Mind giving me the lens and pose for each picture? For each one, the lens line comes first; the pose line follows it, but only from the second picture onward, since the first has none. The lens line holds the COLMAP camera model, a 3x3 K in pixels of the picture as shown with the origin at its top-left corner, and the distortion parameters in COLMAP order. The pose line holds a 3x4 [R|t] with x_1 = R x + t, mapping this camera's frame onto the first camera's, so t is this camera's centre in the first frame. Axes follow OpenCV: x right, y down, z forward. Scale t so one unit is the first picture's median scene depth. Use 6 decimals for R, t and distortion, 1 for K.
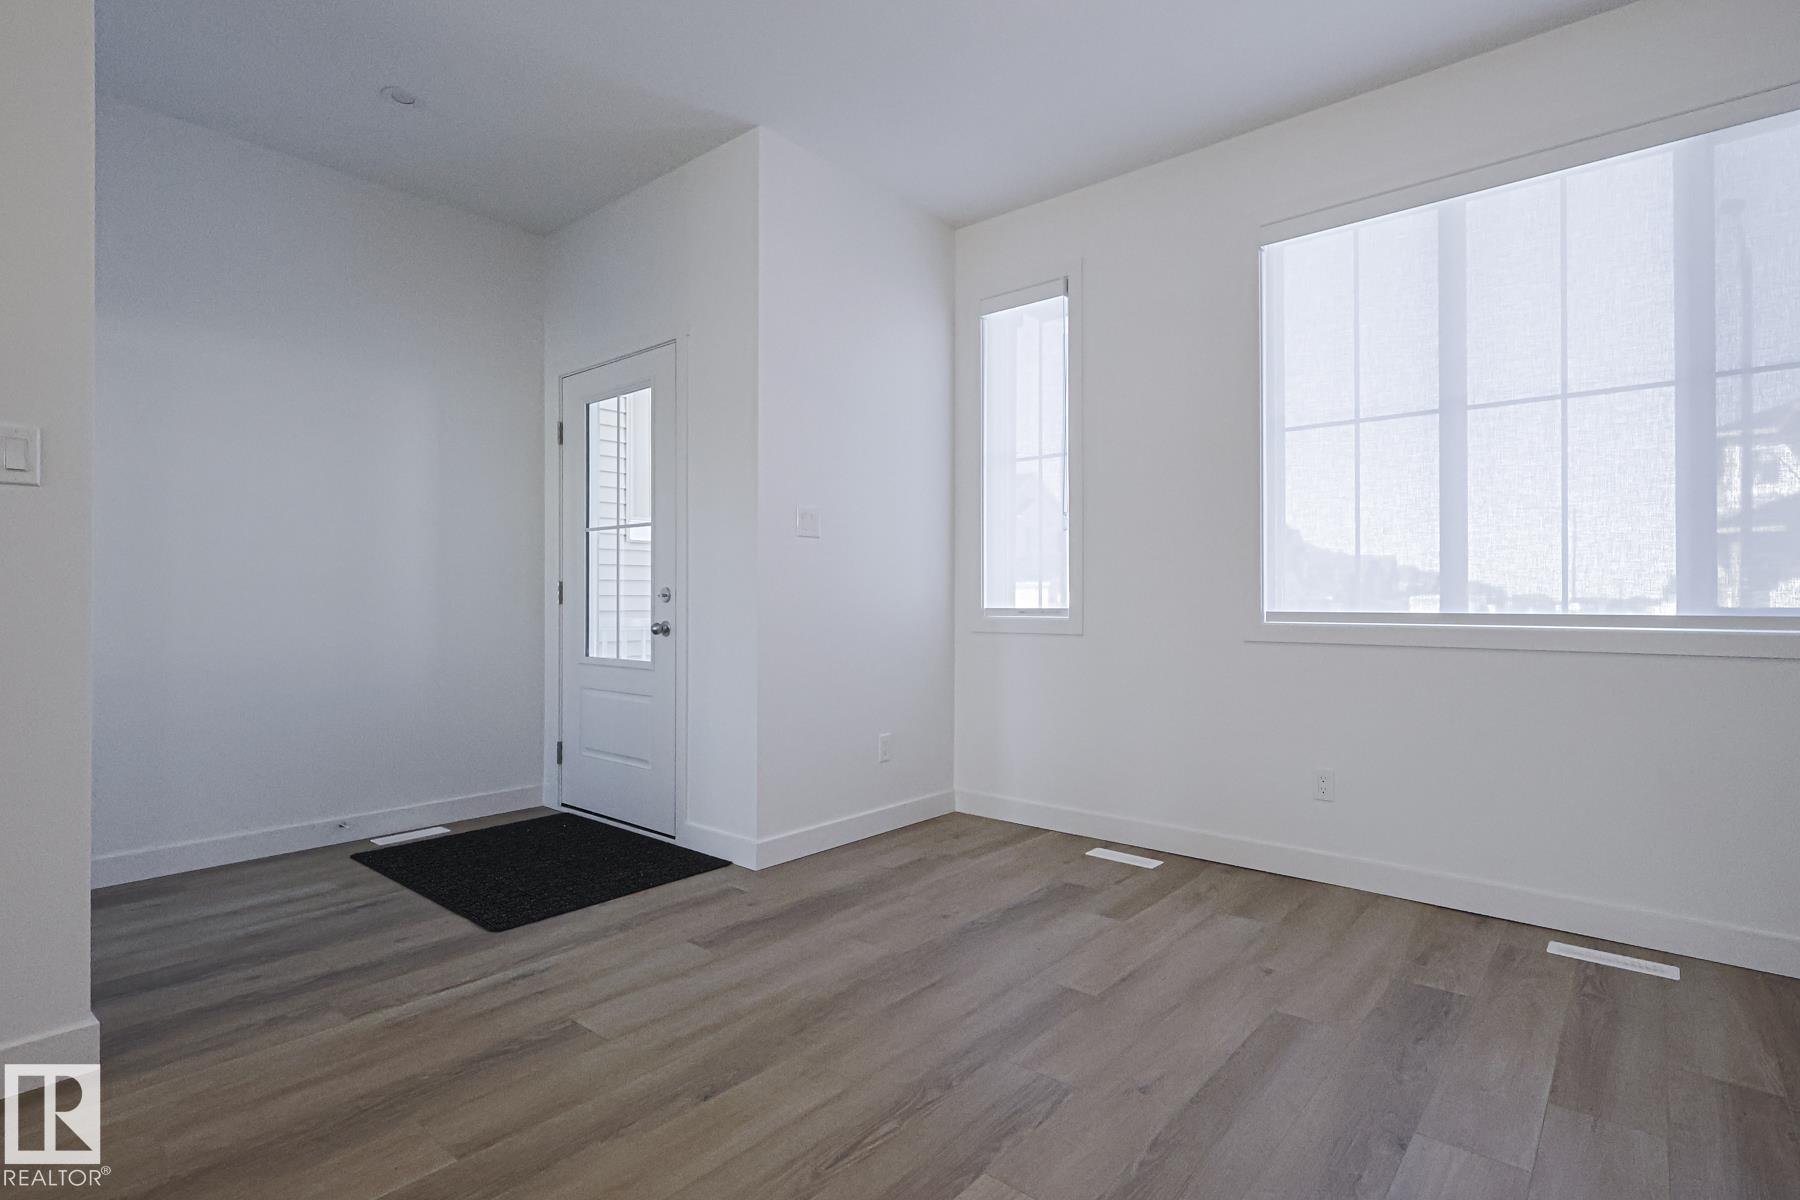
lens RADIAL K [[877.4, 0, 886.7], [0, 877.4, 593.2], [0, 0, 1]] dist [-0.004234, -0.000521]
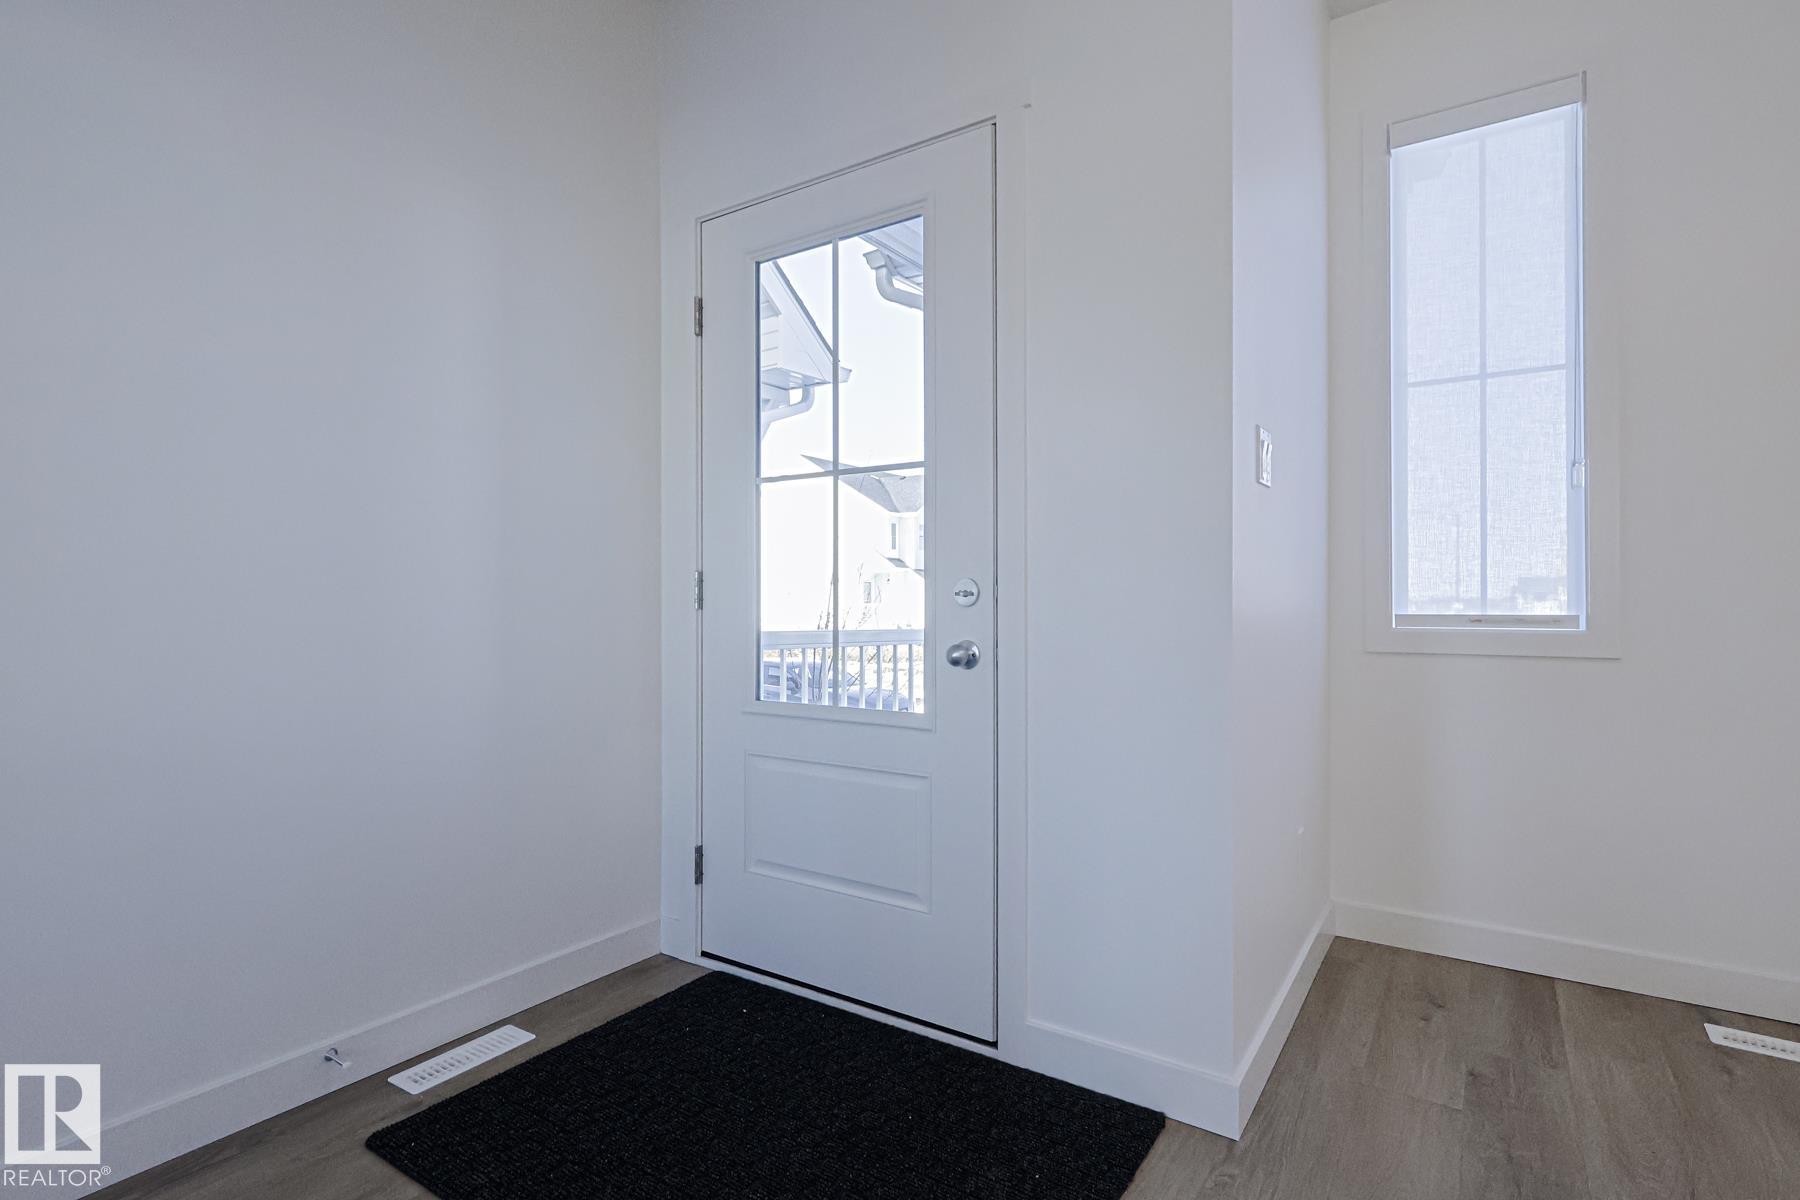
lens RADIAL K [[882.8, 0, 886.8], [0, 882.8, 595.3], [0, 0, 1]] dist [-0.001225, 0.001029]
pose [[0.993693, -0.000447, 0.112132, -0.346648], [0.000456, 1.000000, -0.000048, 0.003147], [-0.112132, 0.000099, 0.993693, 0.443810]]
